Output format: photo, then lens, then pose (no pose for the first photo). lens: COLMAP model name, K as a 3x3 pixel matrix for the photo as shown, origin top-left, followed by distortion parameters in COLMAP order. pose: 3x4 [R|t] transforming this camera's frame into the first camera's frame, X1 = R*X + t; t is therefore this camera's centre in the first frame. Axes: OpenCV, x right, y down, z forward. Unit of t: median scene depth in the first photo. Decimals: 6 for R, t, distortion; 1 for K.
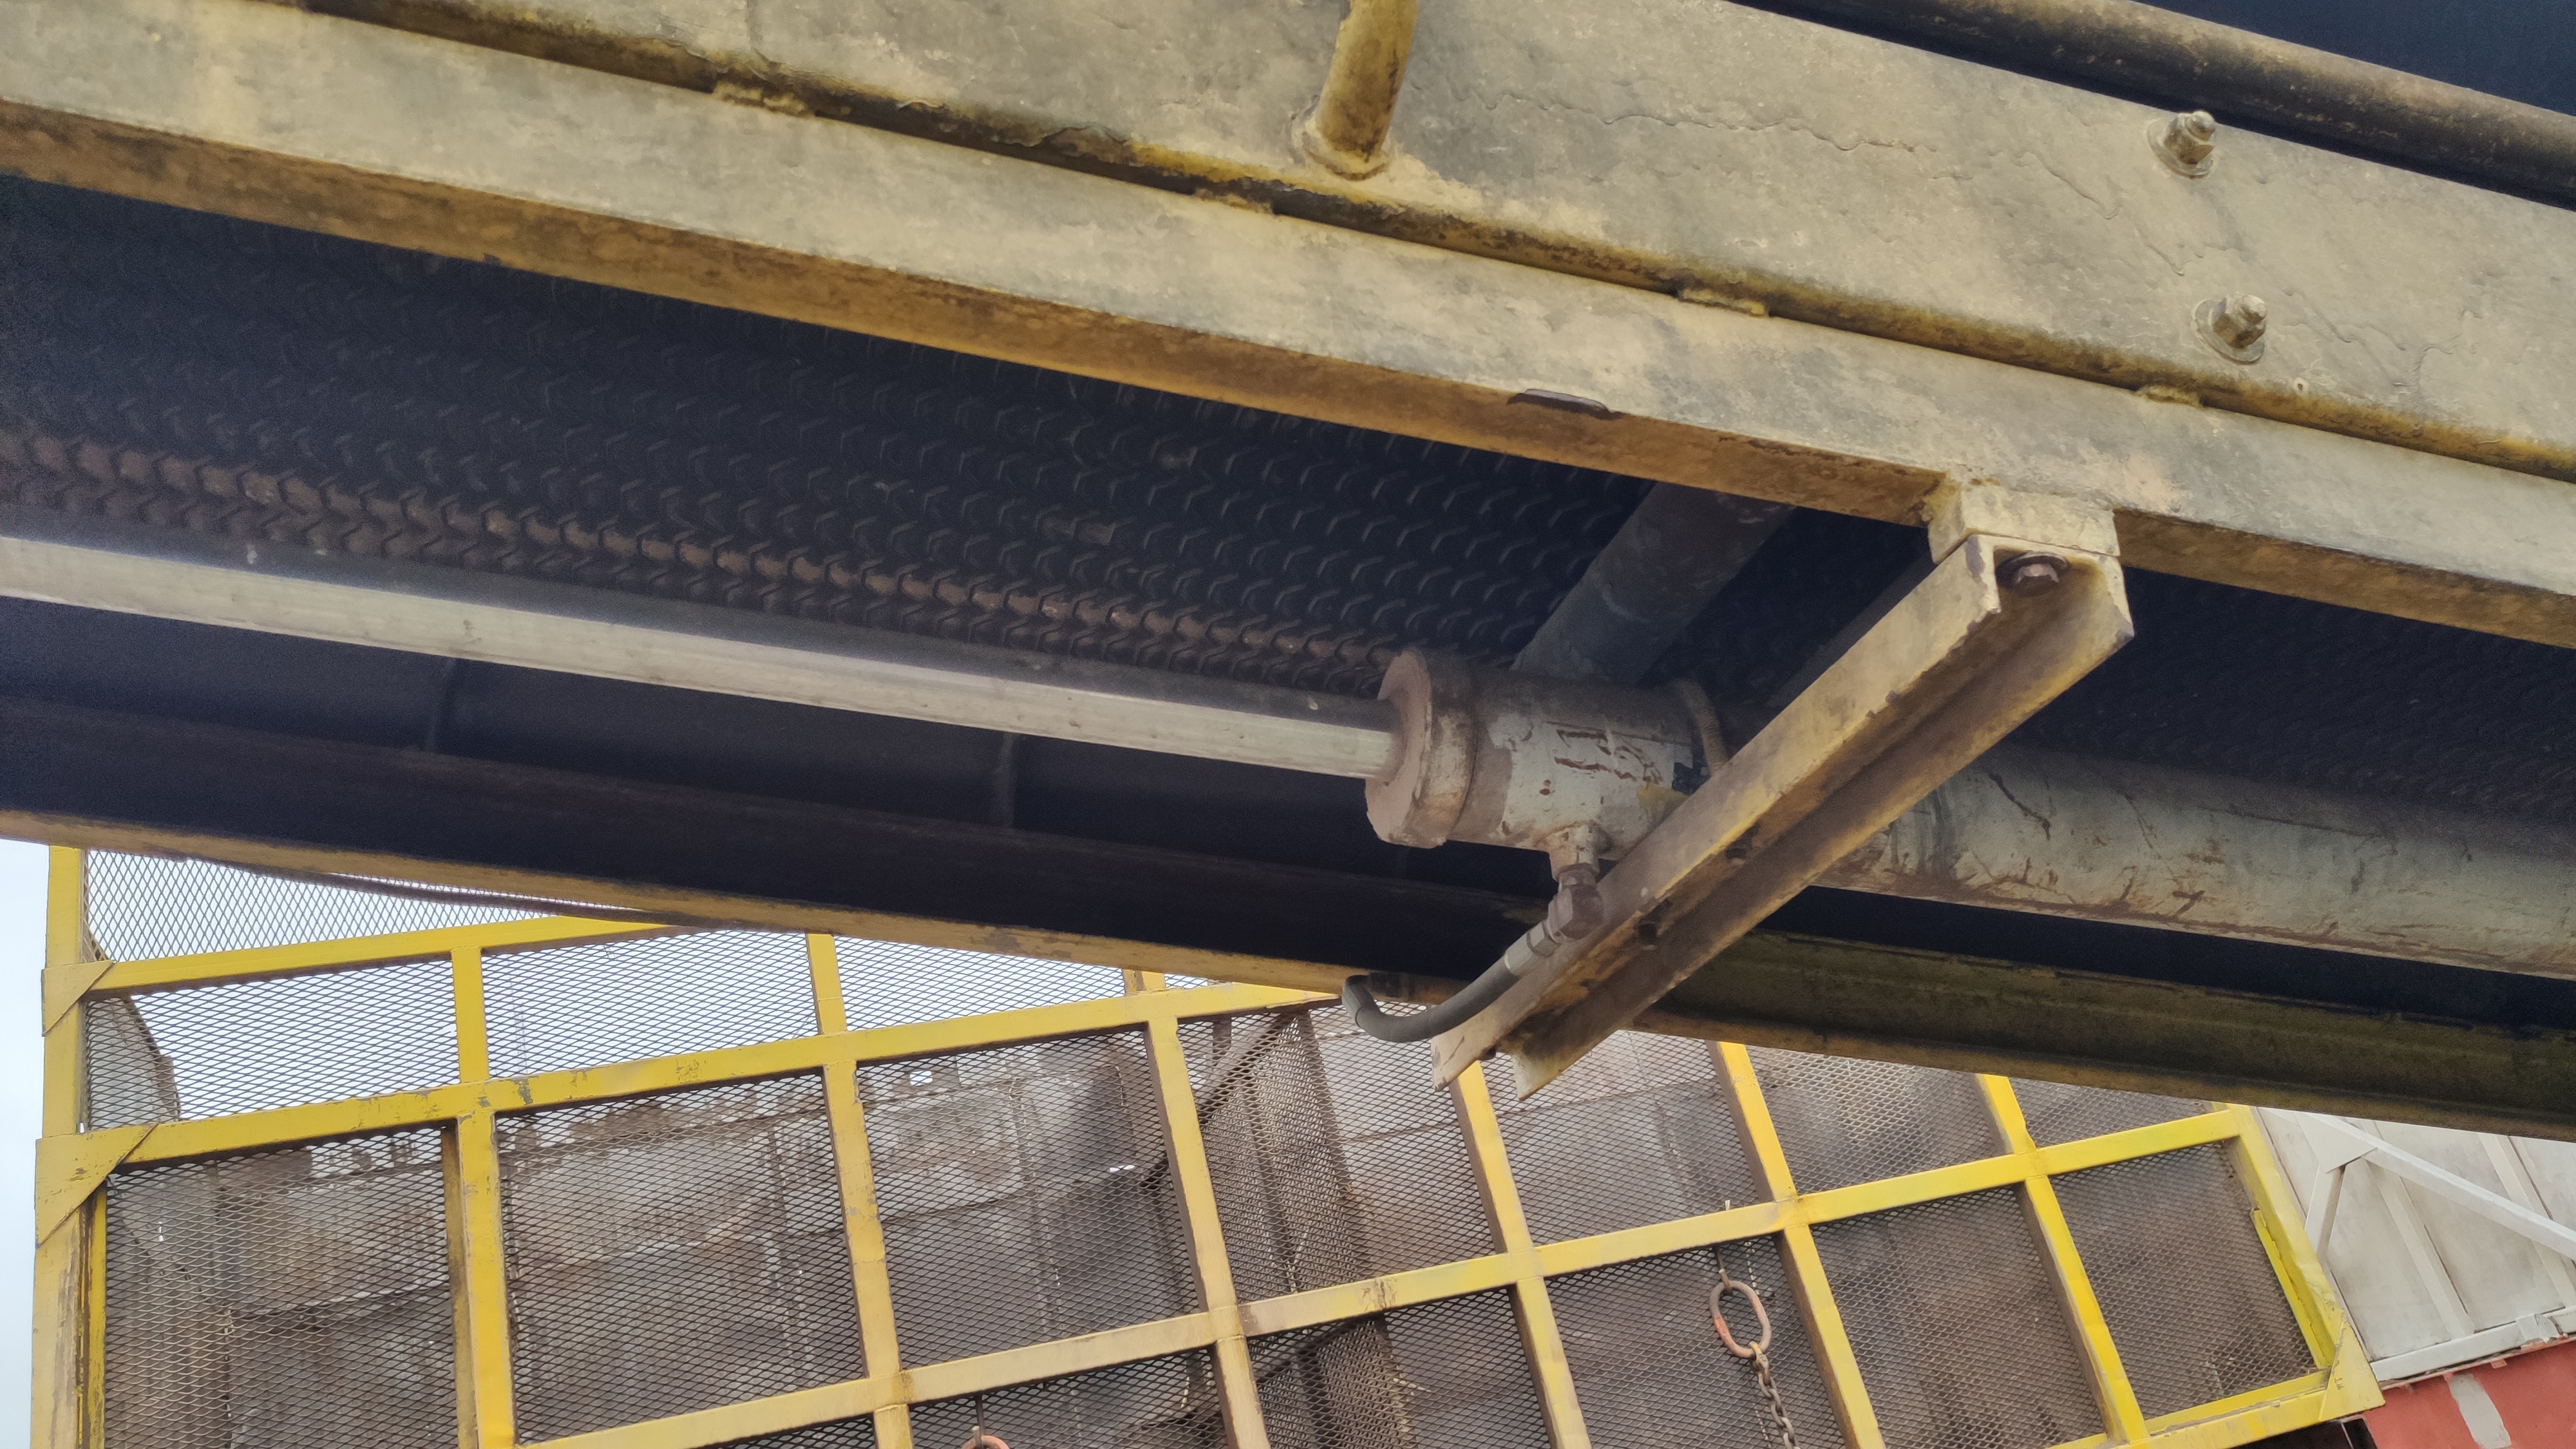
lens RADIAL K [[1888.1, 0, 1288.0], [0, 1888.1, 724.5], [0, 0, 1]] dist [0.004930, 0.000884]
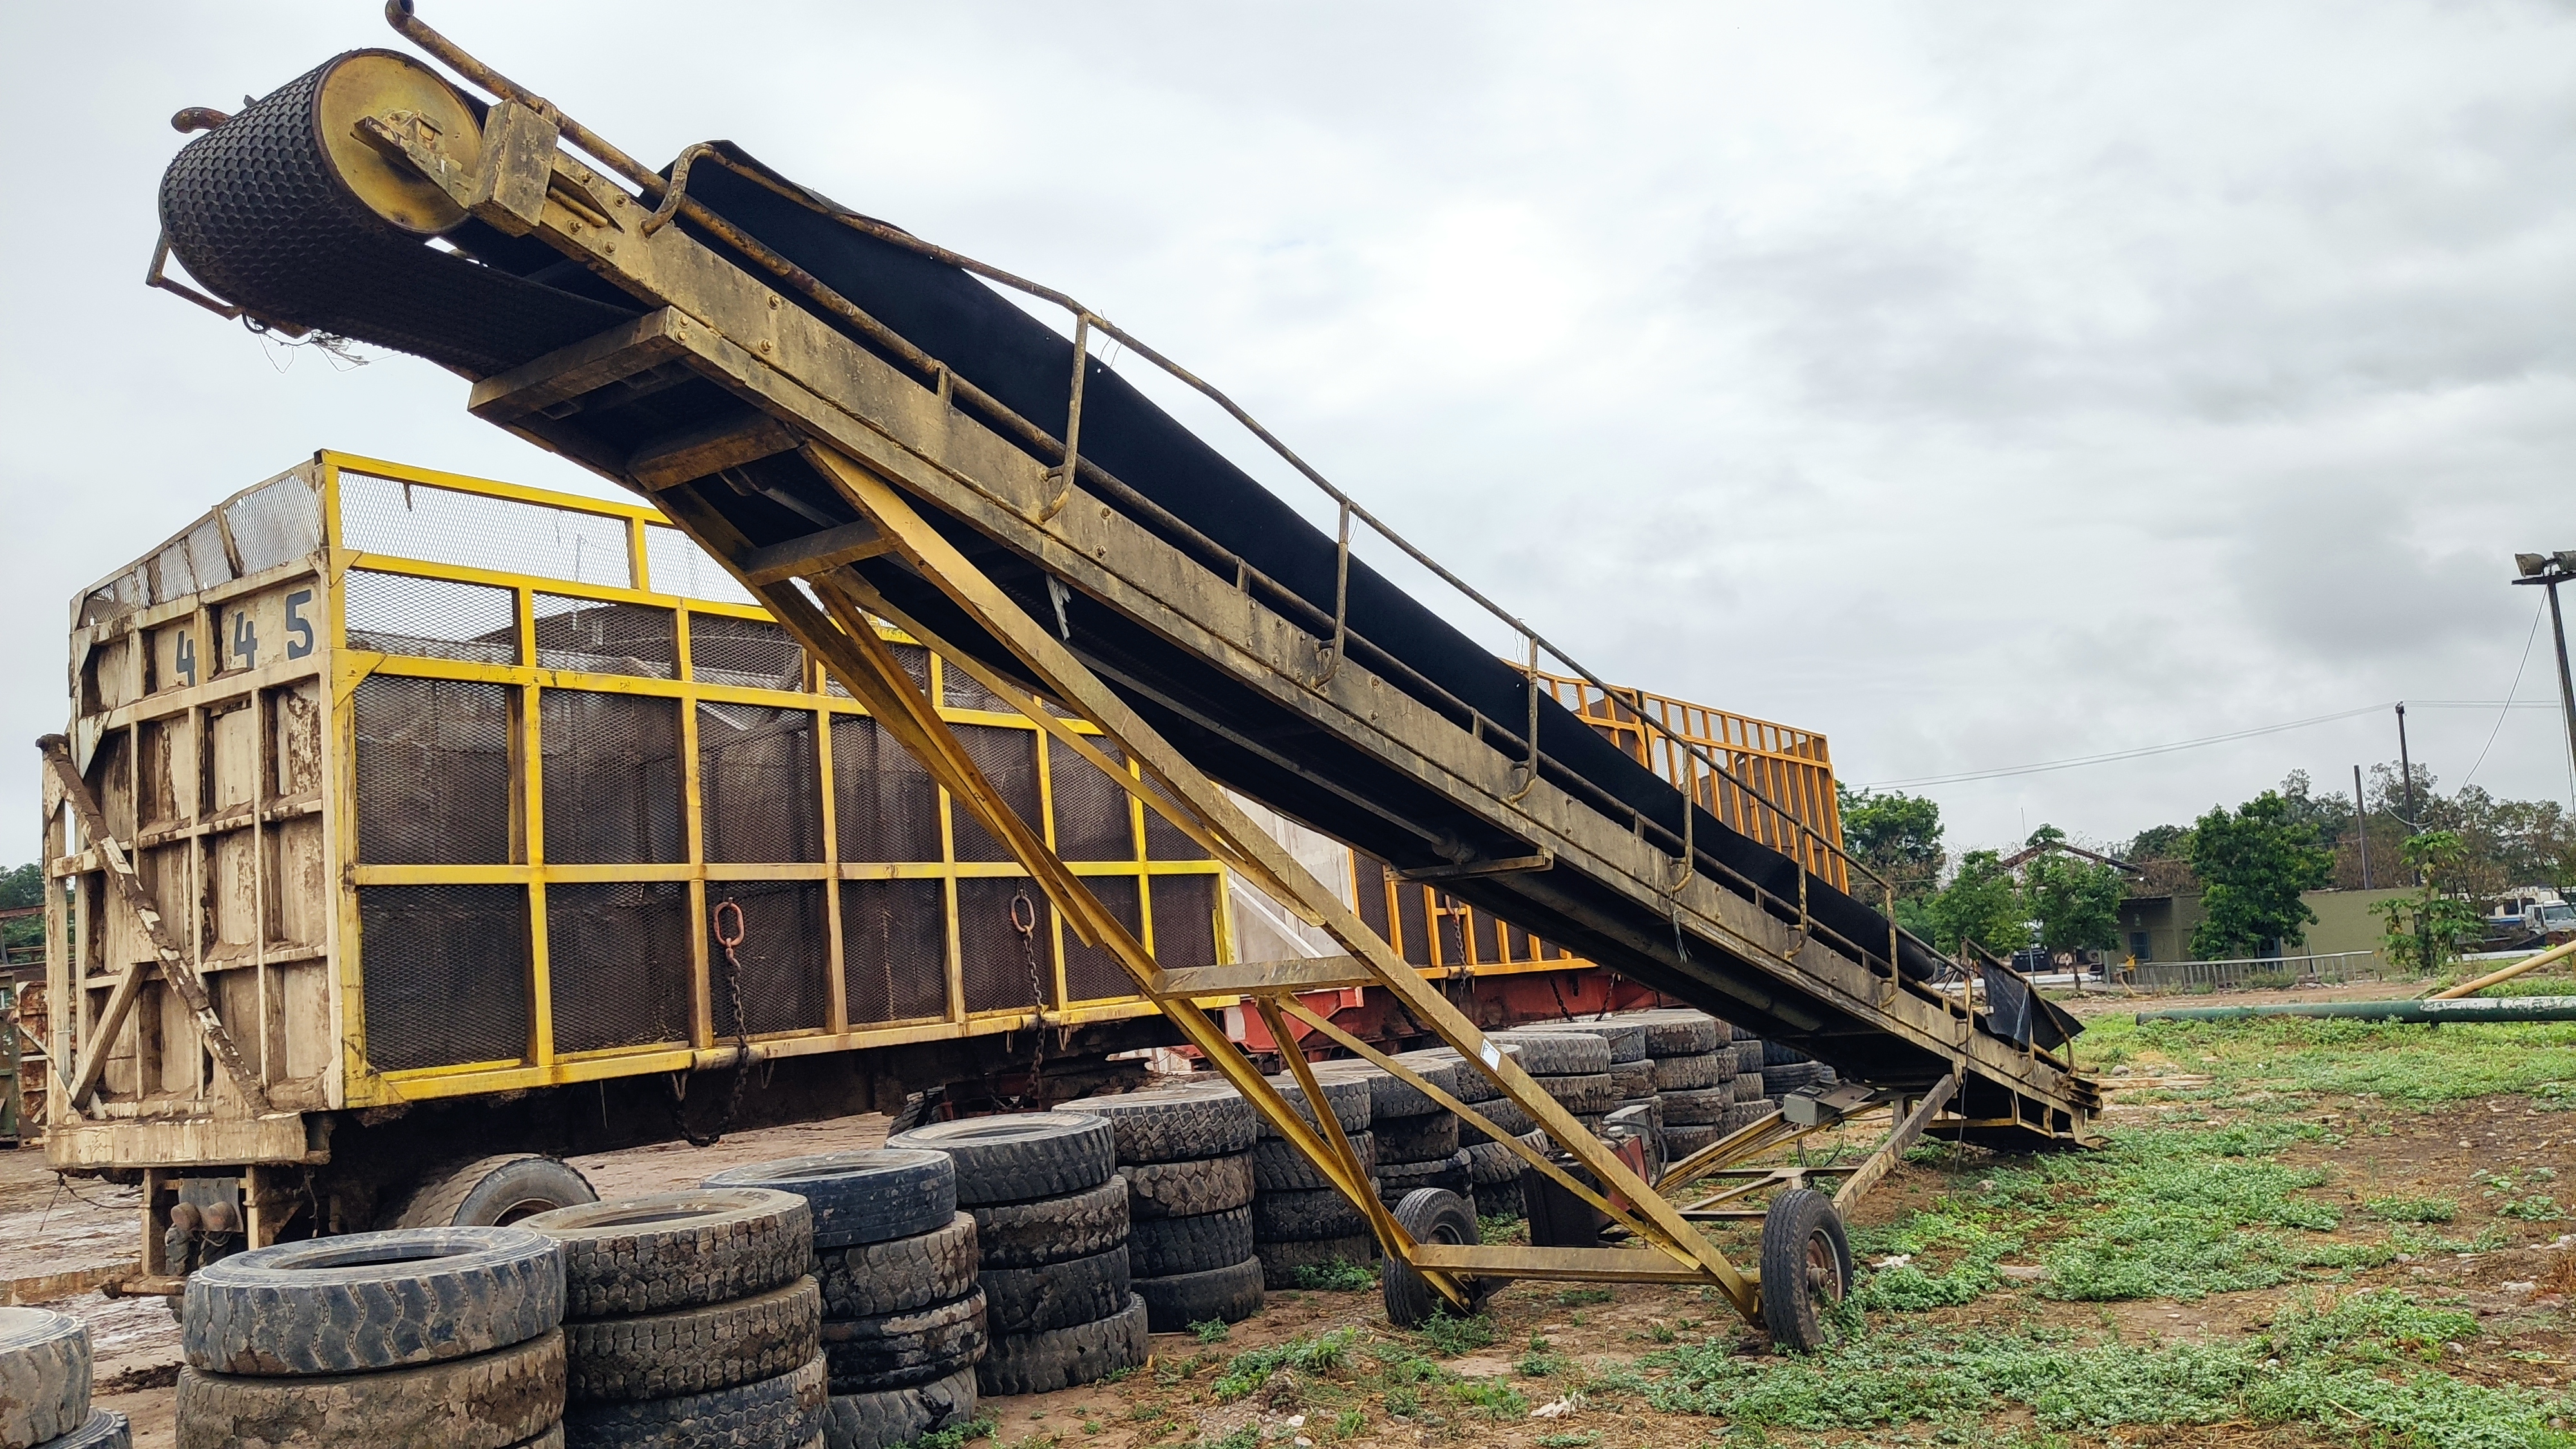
lens RADIAL K [[1888.1, 0, 1288.0], [0, 1888.1, 724.5], [0, 0, 1]] dist [0.004930, 0.000884]
pose [[0.762471, 0.239727, 0.600973, -0.876000], [-0.351697, 0.933187, 0.073961, -0.131906], [-0.543089, -0.267754, 0.795840, -0.757777]]
